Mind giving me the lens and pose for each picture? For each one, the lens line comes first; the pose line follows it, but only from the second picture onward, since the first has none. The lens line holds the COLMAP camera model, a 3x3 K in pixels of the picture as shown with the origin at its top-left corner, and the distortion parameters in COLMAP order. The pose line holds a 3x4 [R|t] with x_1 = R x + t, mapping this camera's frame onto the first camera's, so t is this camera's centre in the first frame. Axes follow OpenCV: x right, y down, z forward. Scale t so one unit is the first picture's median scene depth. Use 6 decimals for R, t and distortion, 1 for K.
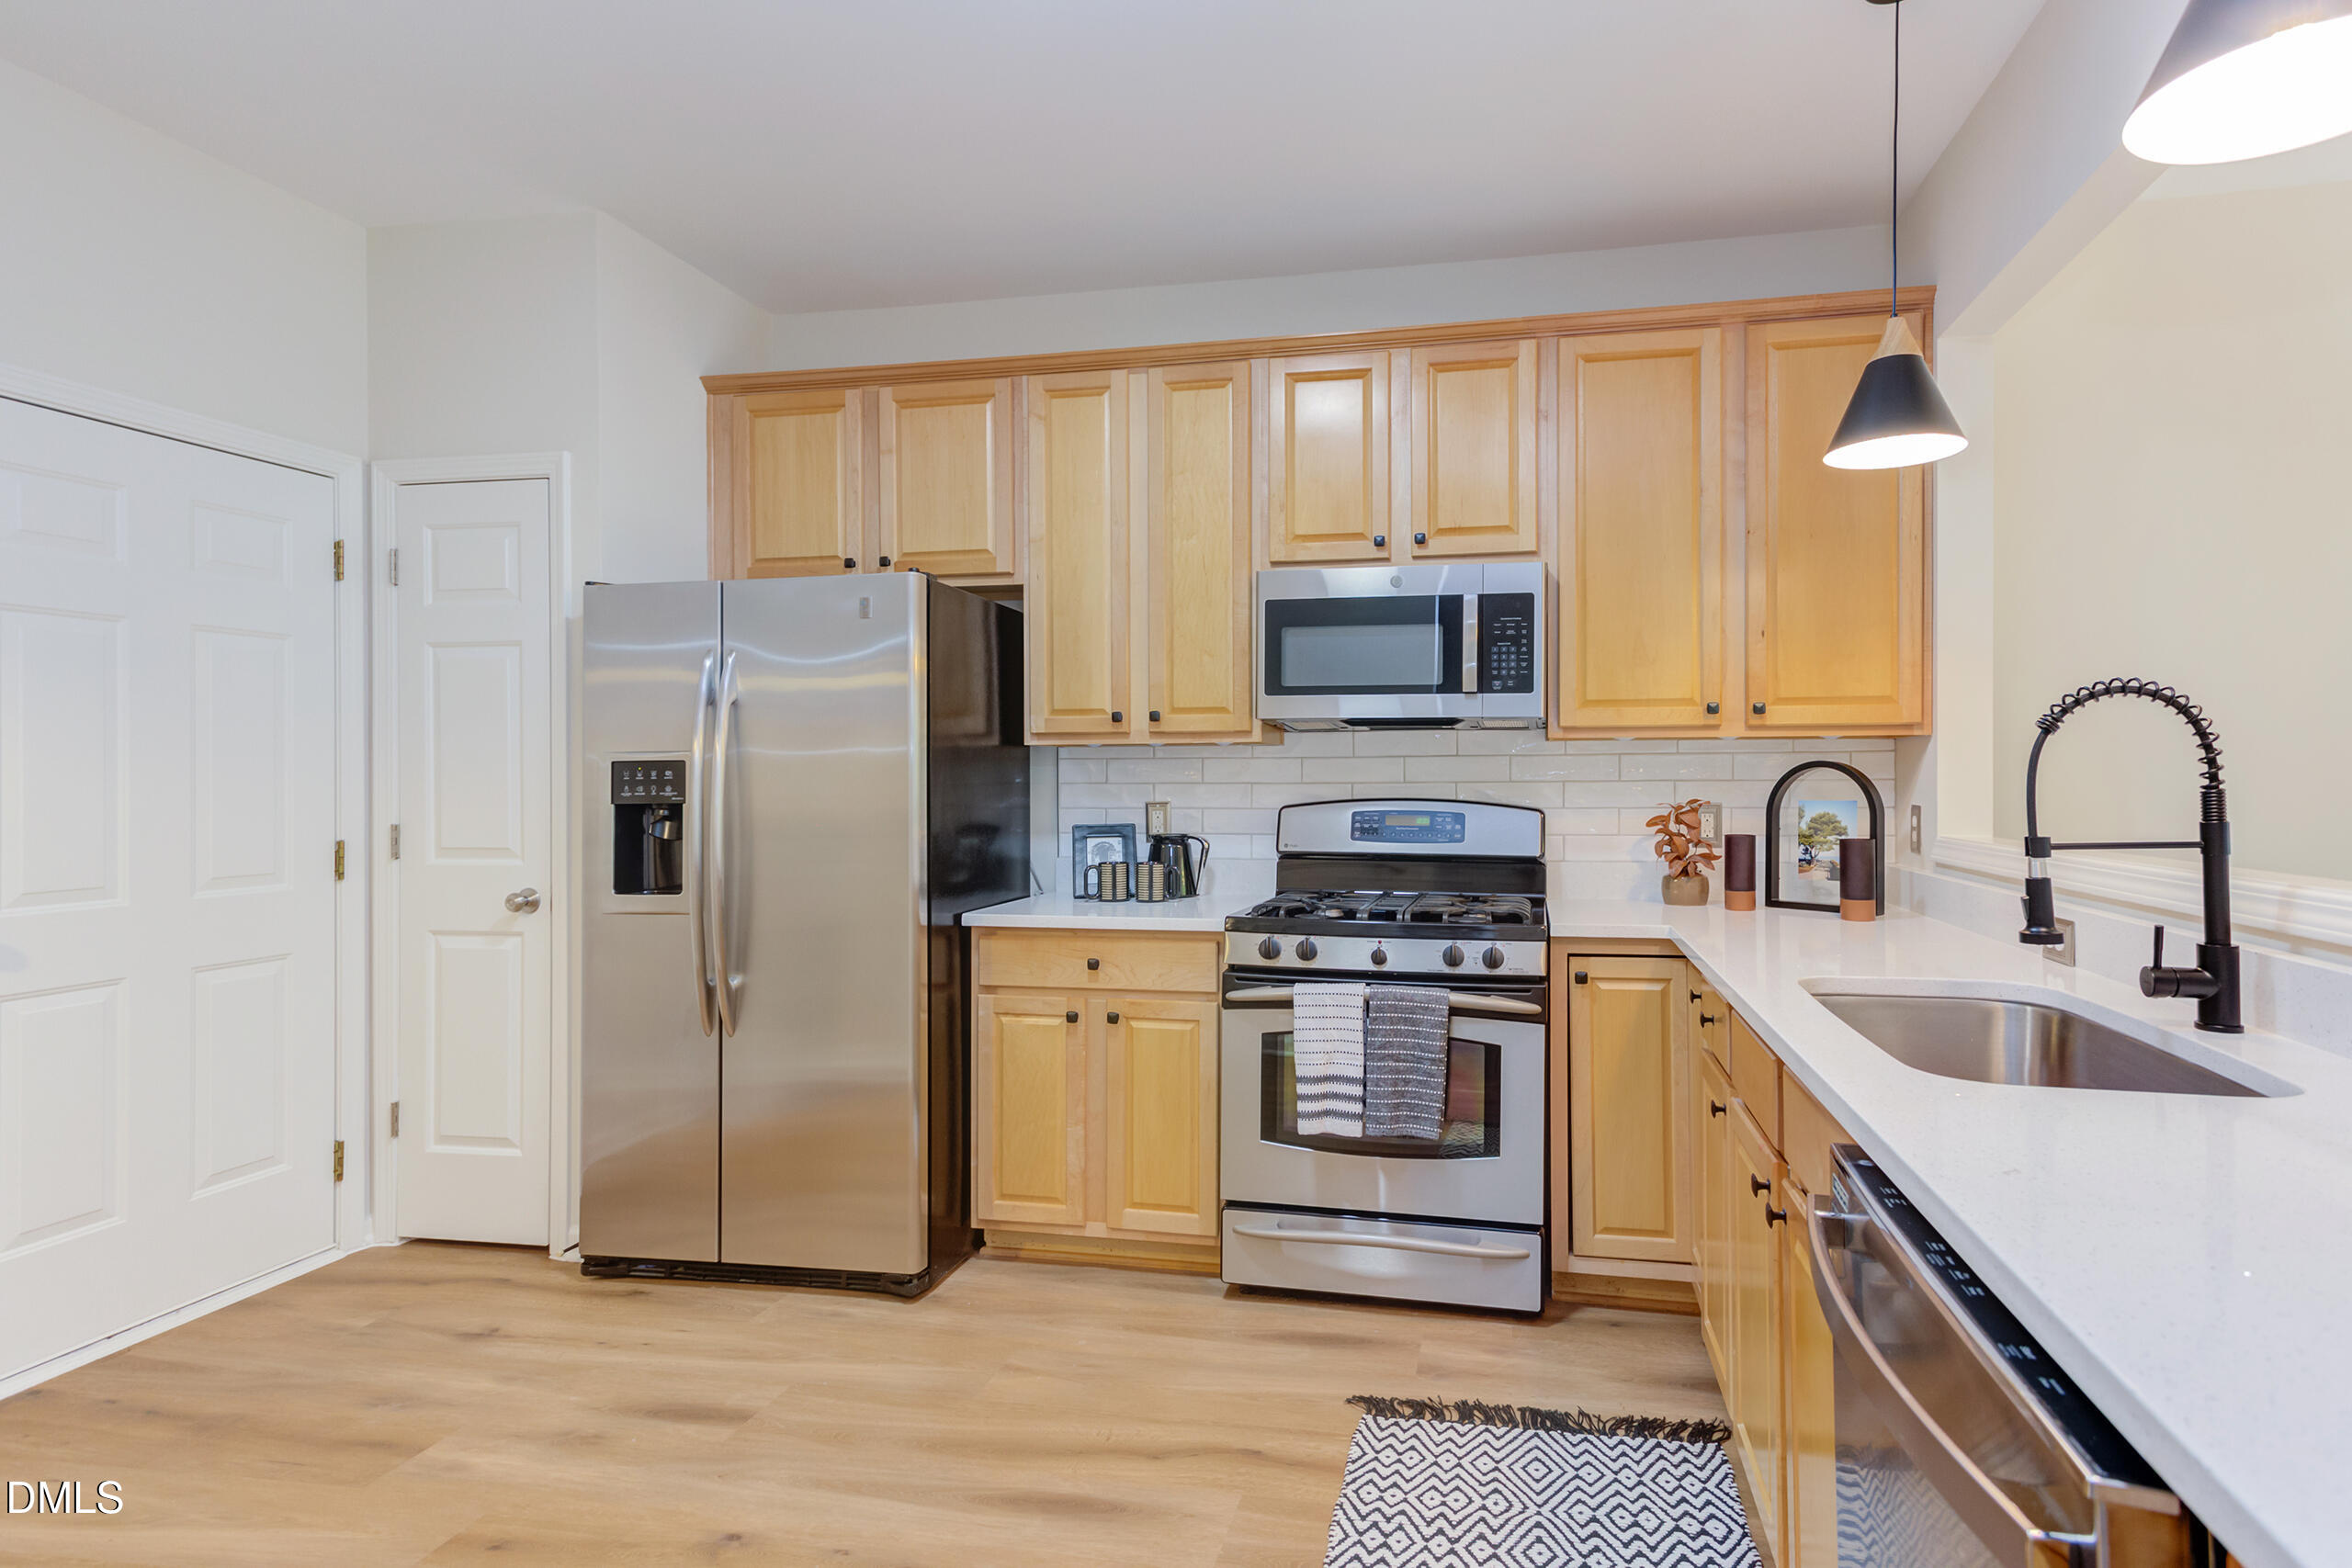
lens RADIAL K [[1186.9, 0, 1273.9], [0, 1186.9, 778.6], [0, 0, 1]] dist [0.004167, 0.004688]
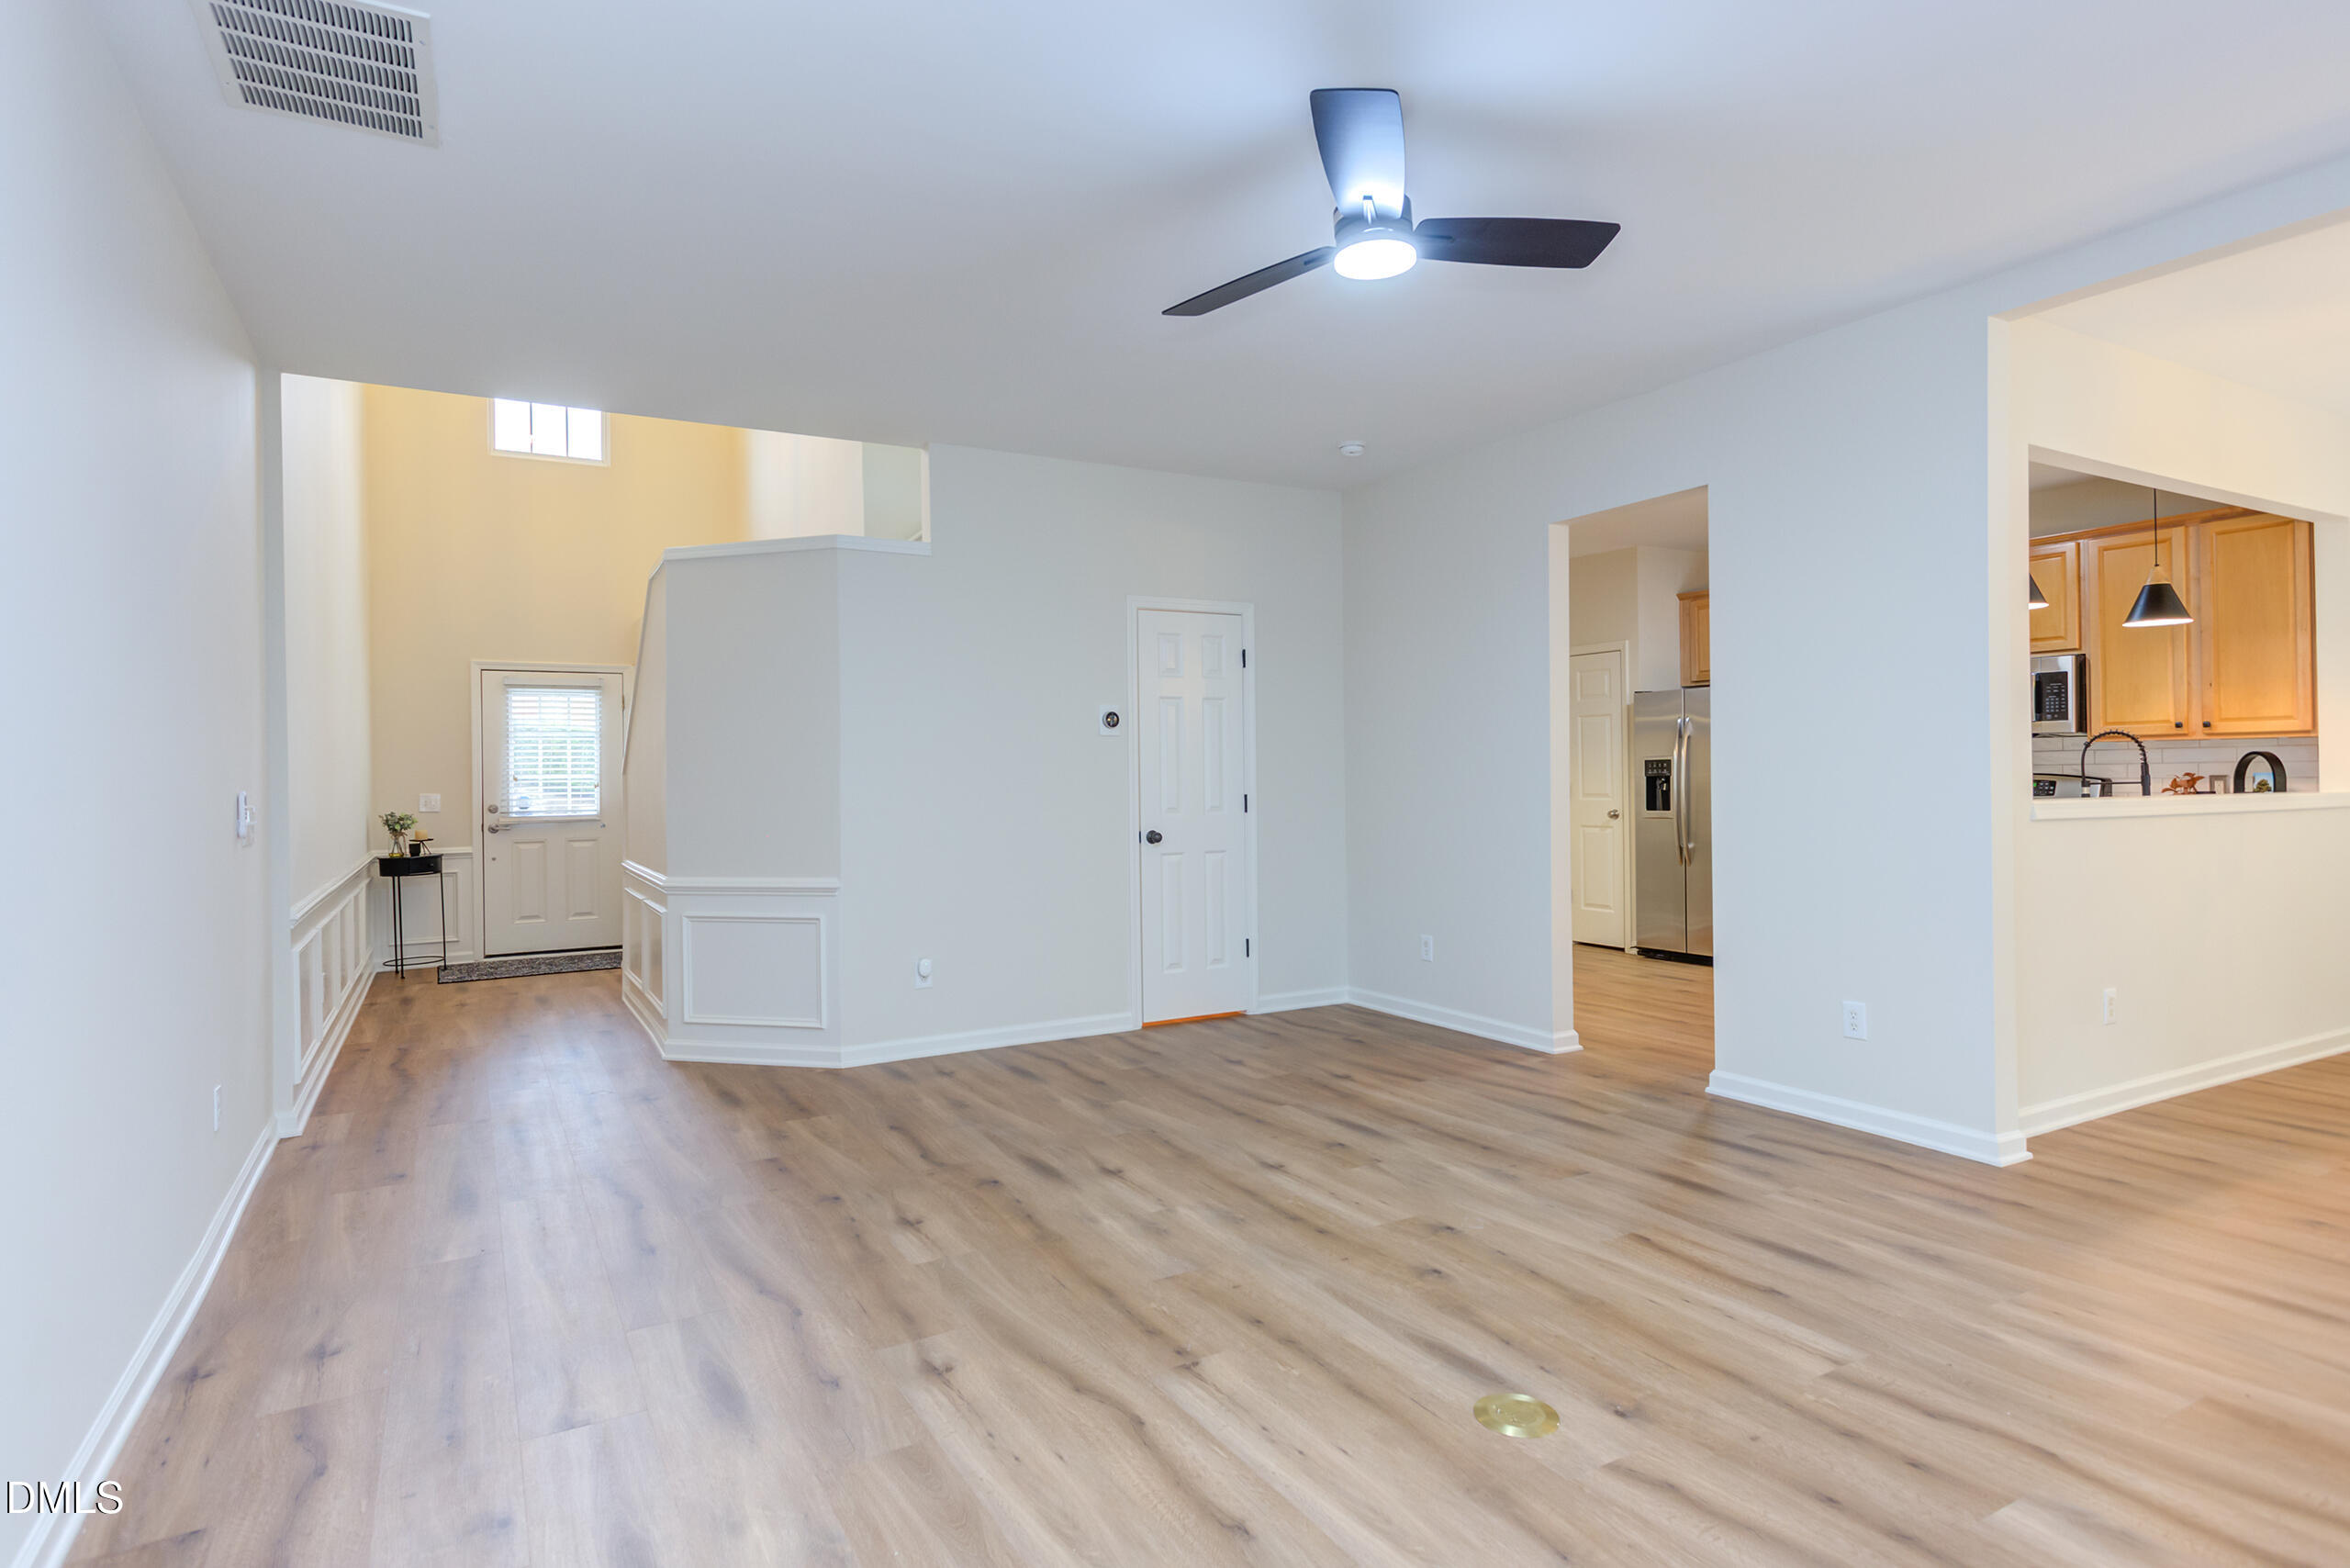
lens RADIAL K [[1249.2, 0, 1173.4], [0, 1249.2, 759.6], [0, 0, 1]] dist [0.004449, 0.002751]
pose [[0.650474, -0.014248, -0.759395, 0.856731], [0.009292, 0.999898, -0.010801, 0.003784], [0.759472, -0.000031, 0.650540, -1.575760]]
